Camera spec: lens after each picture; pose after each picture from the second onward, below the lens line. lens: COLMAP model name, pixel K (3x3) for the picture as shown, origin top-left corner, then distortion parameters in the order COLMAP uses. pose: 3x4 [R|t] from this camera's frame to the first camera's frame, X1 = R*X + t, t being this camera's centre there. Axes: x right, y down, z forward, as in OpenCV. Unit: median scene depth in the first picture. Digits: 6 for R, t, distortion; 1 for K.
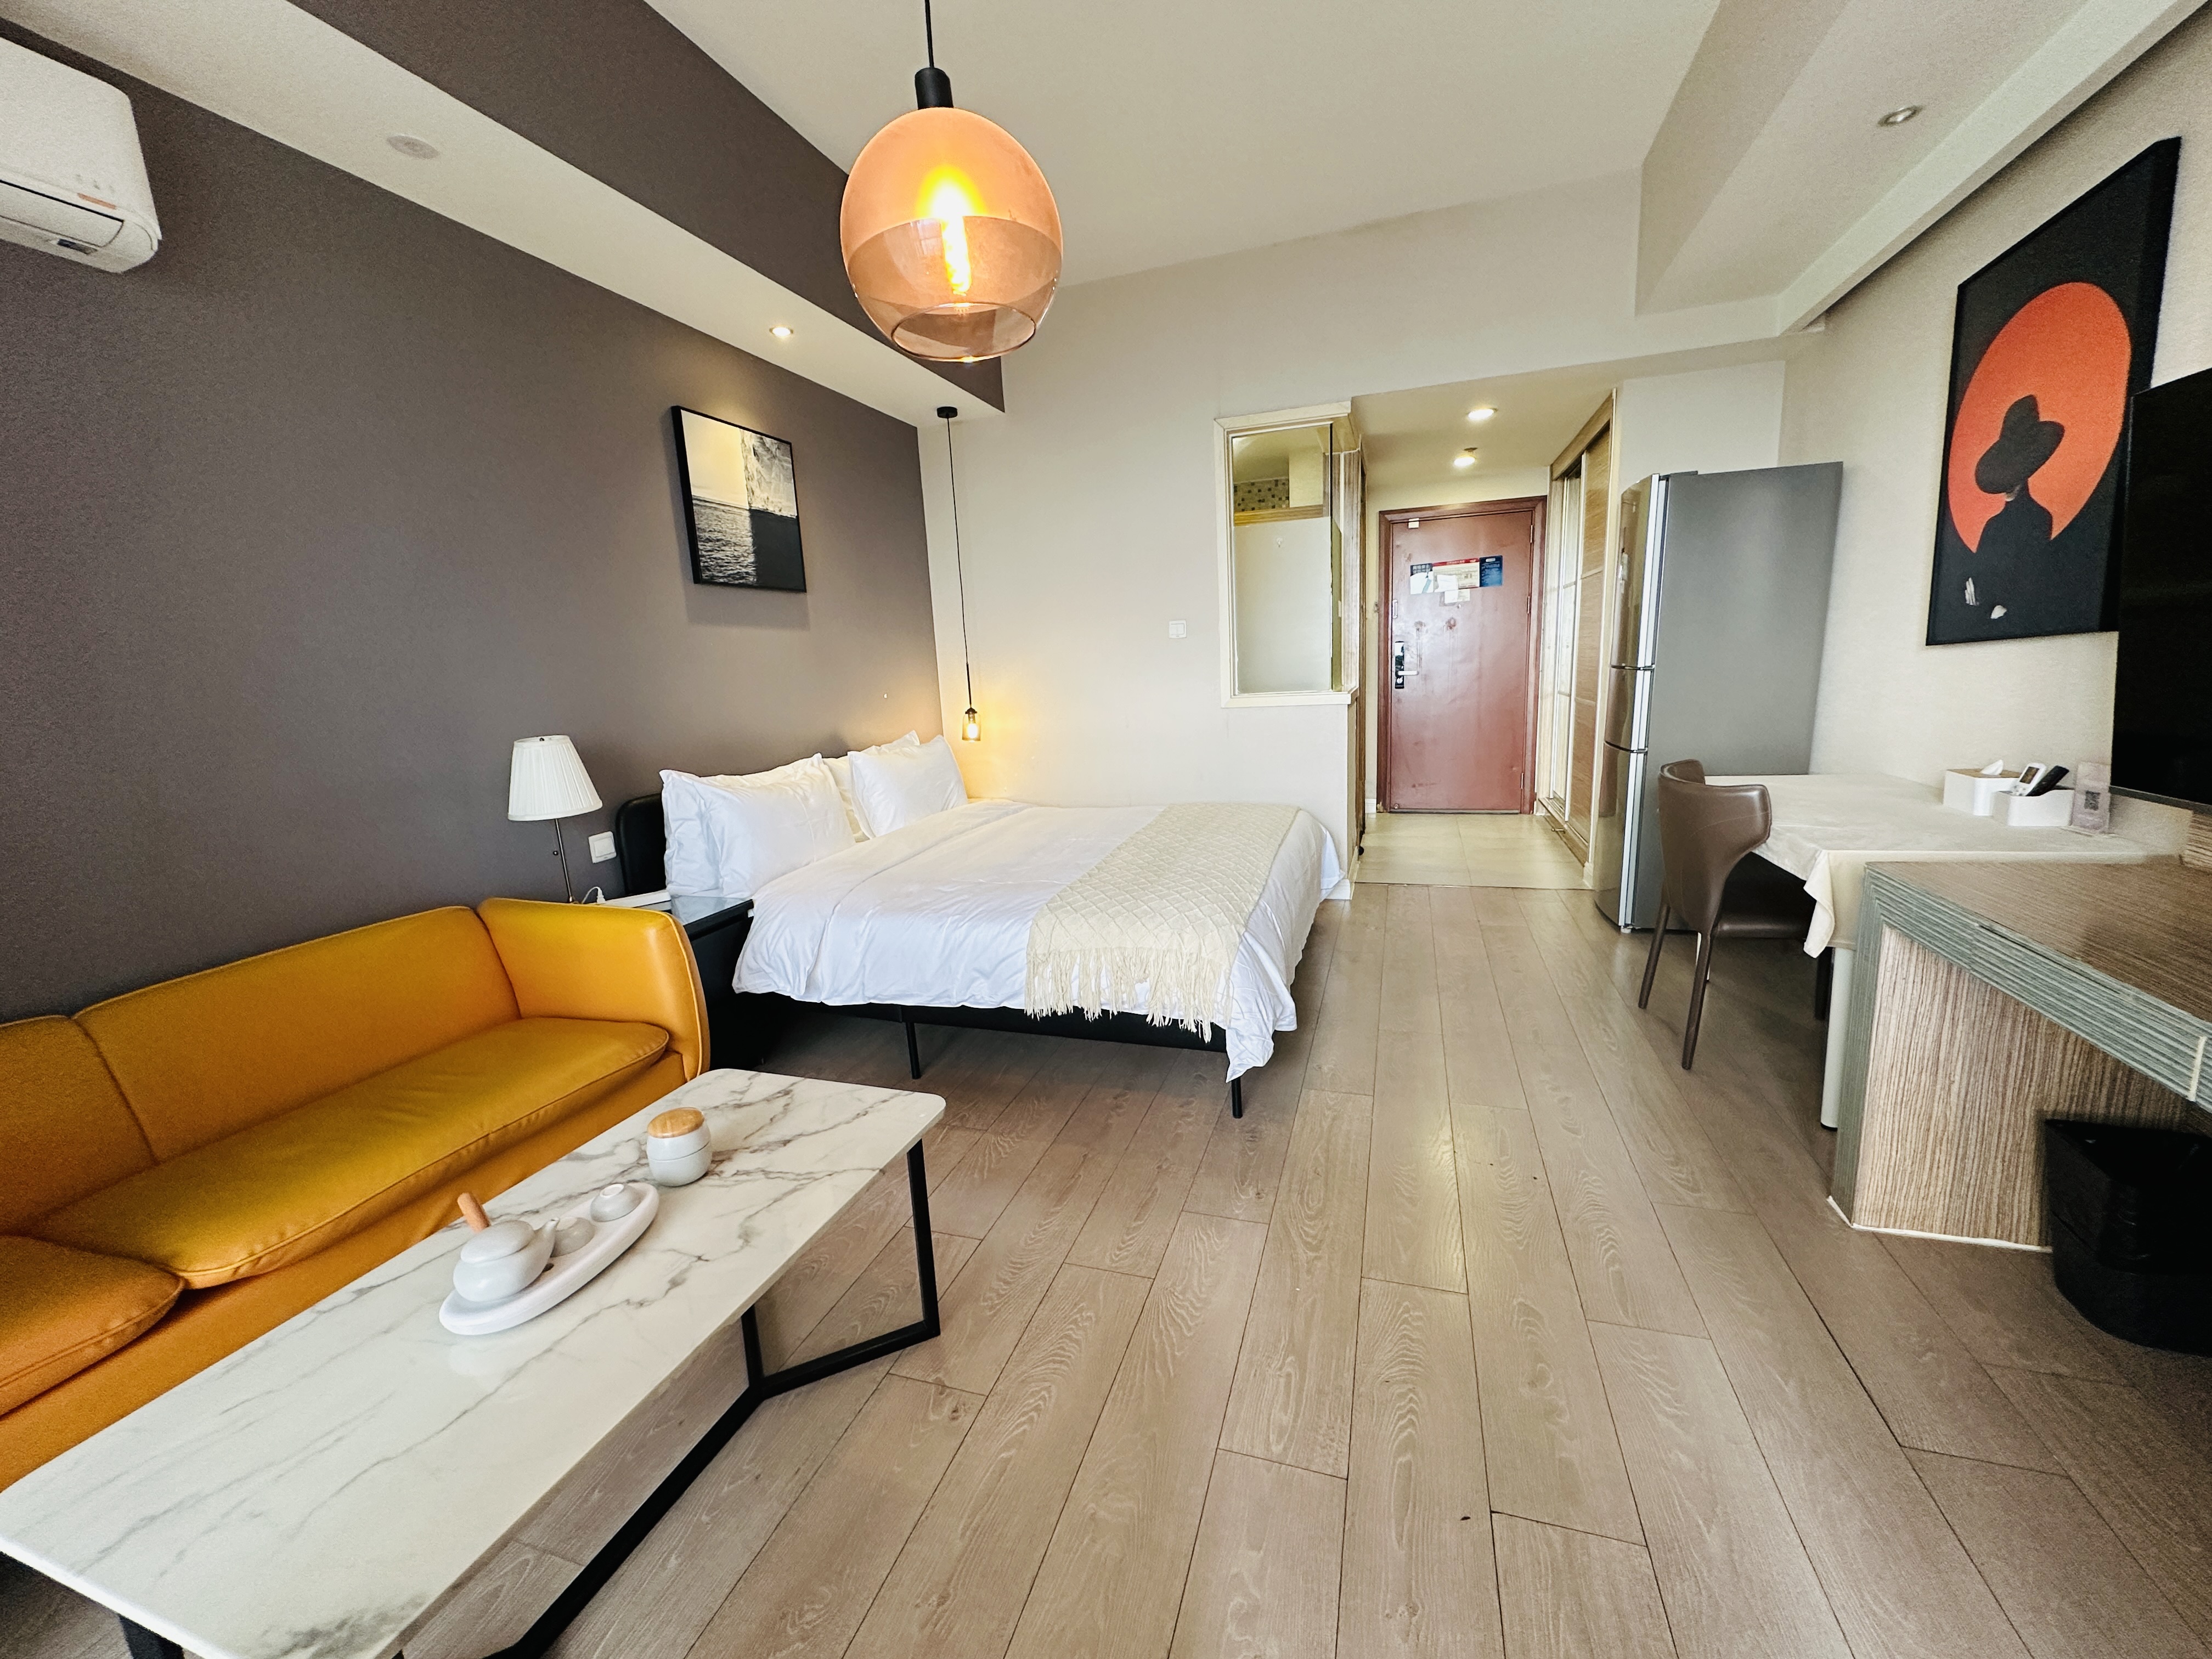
lens RADIAL K [[879.2, 0, 1106.0], [0, 879.2, 829.5], [0, 0, 1]] dist [-0.000217, 0.000257]
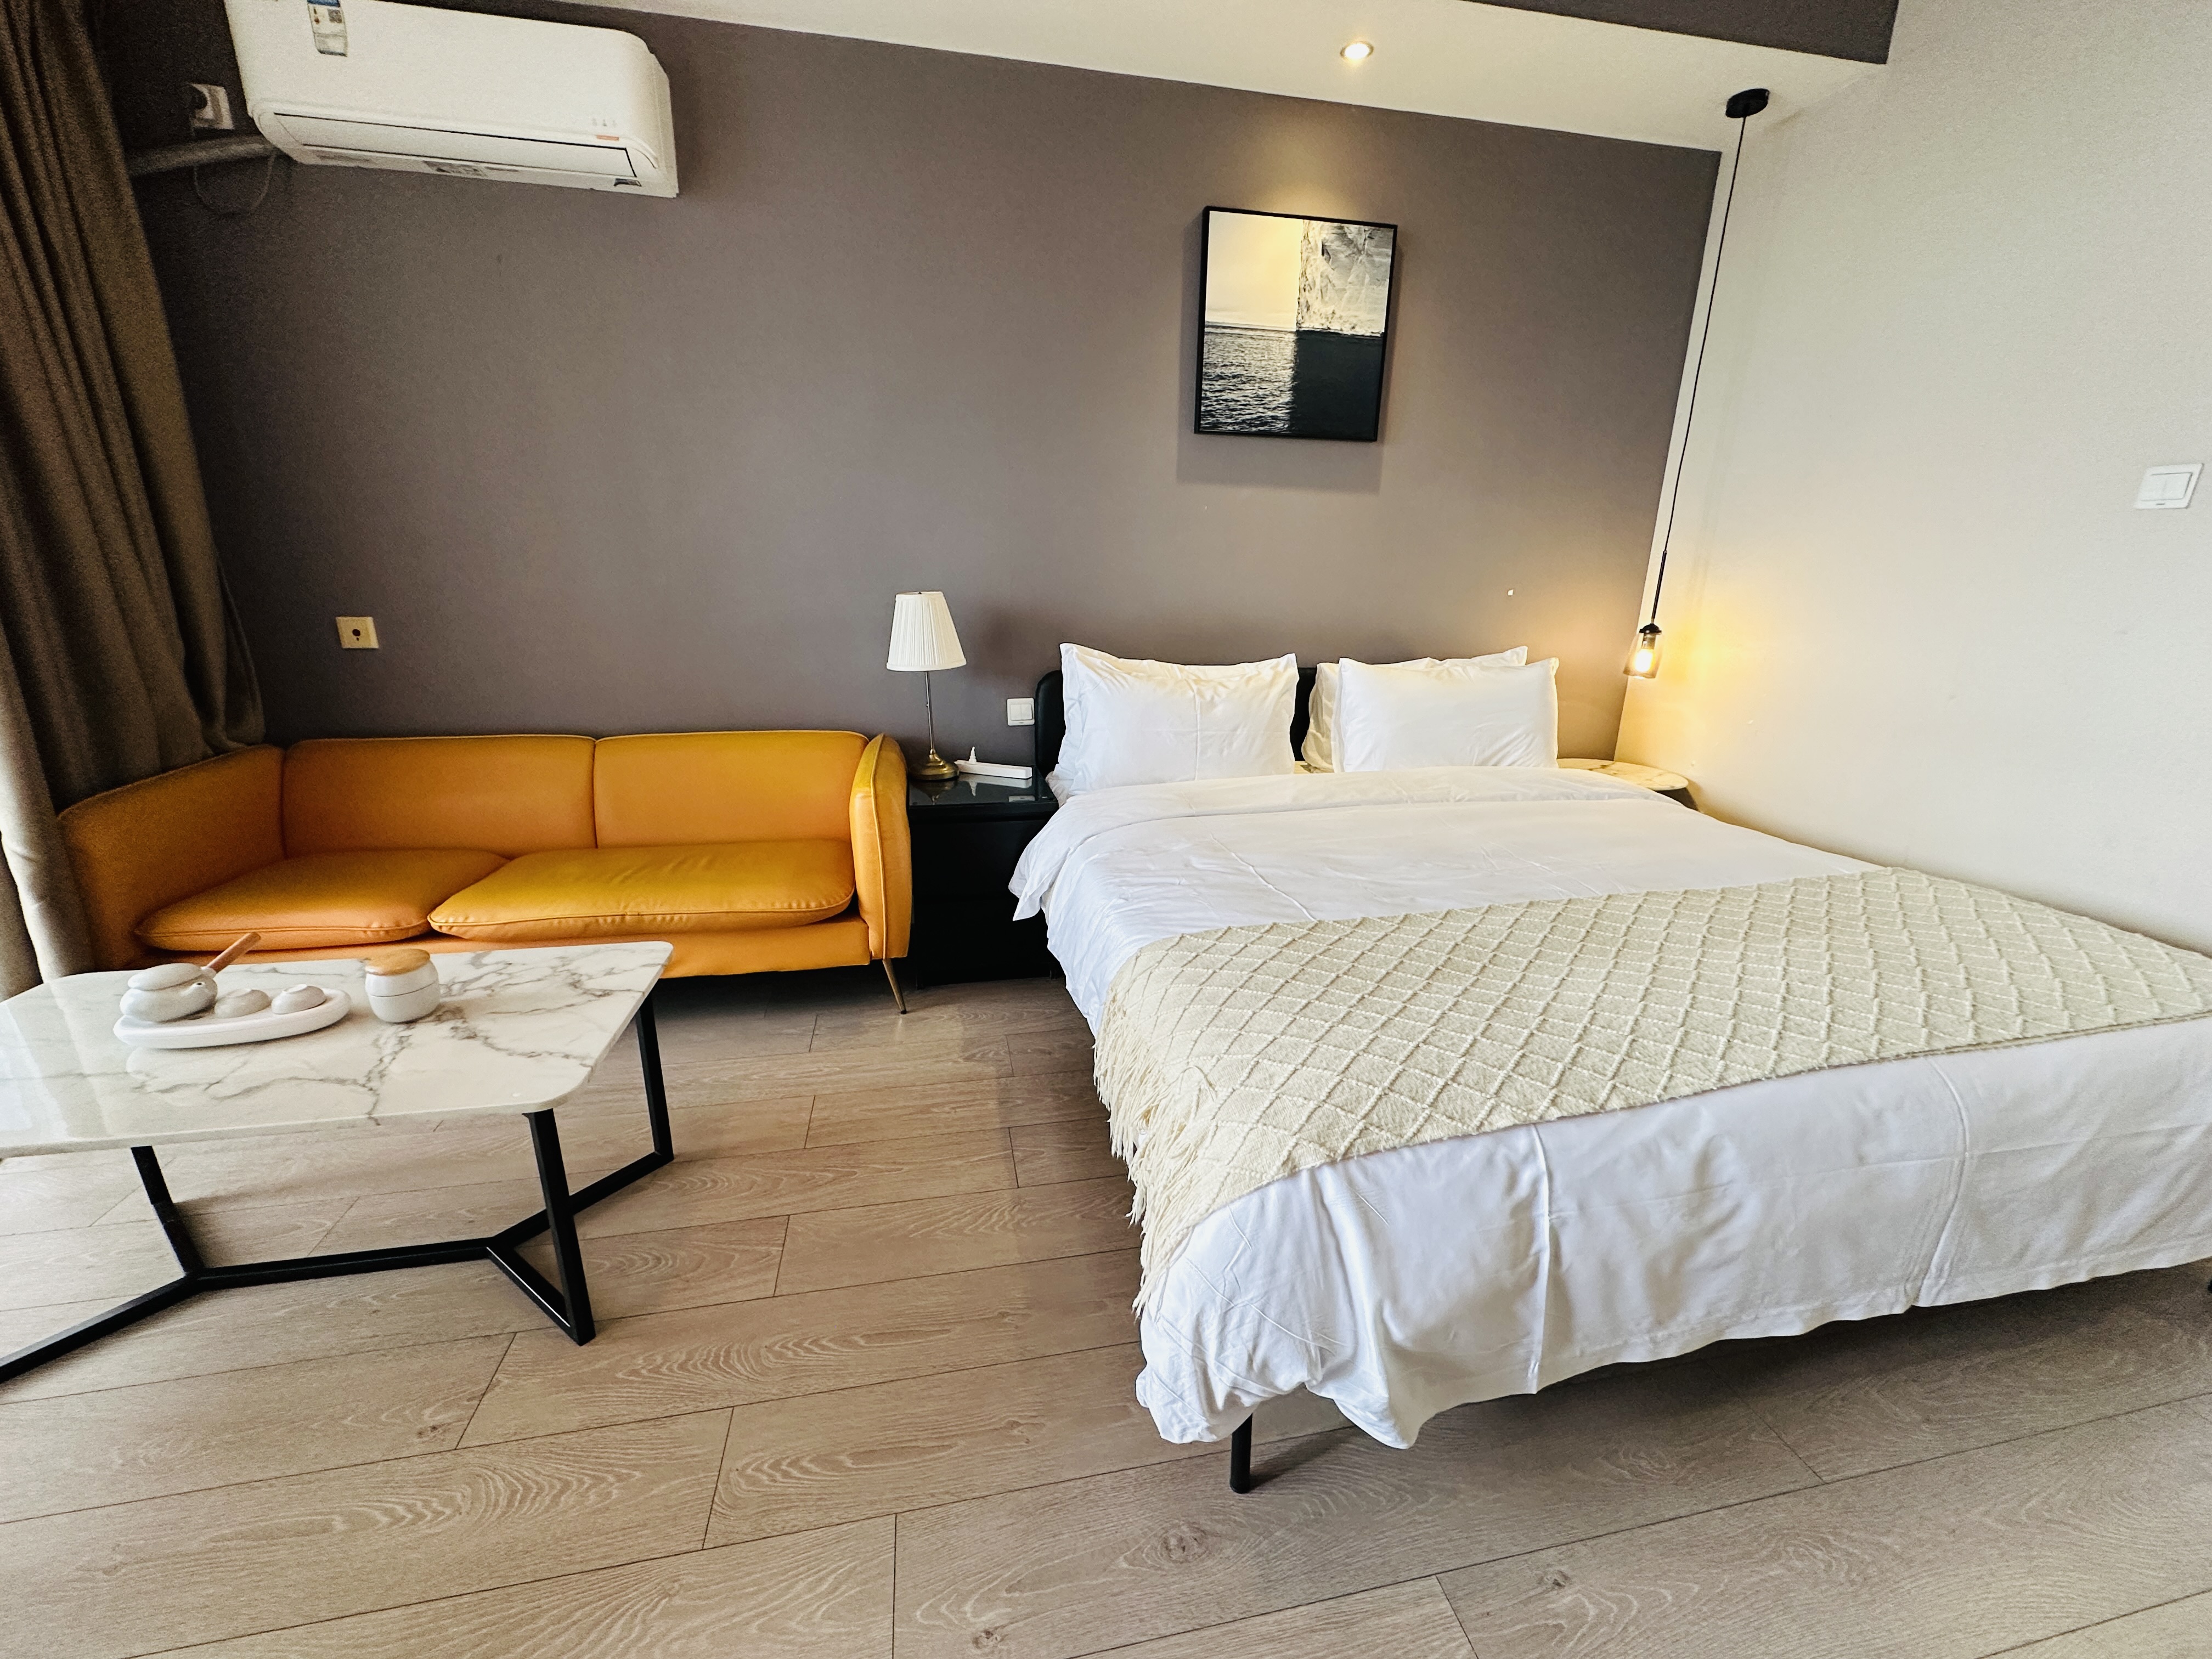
lens RADIAL K [[879.2, 0, 1106.0], [0, 879.2, 829.5], [0, 0, 1]] dist [-0.000217, 0.000257]
pose [[0.500515, 0.299058, -0.812434, 0.292548], [-0.201632, 0.952902, 0.226545, -0.086765], [0.841920, 0.050424, 0.537242, 0.475216]]
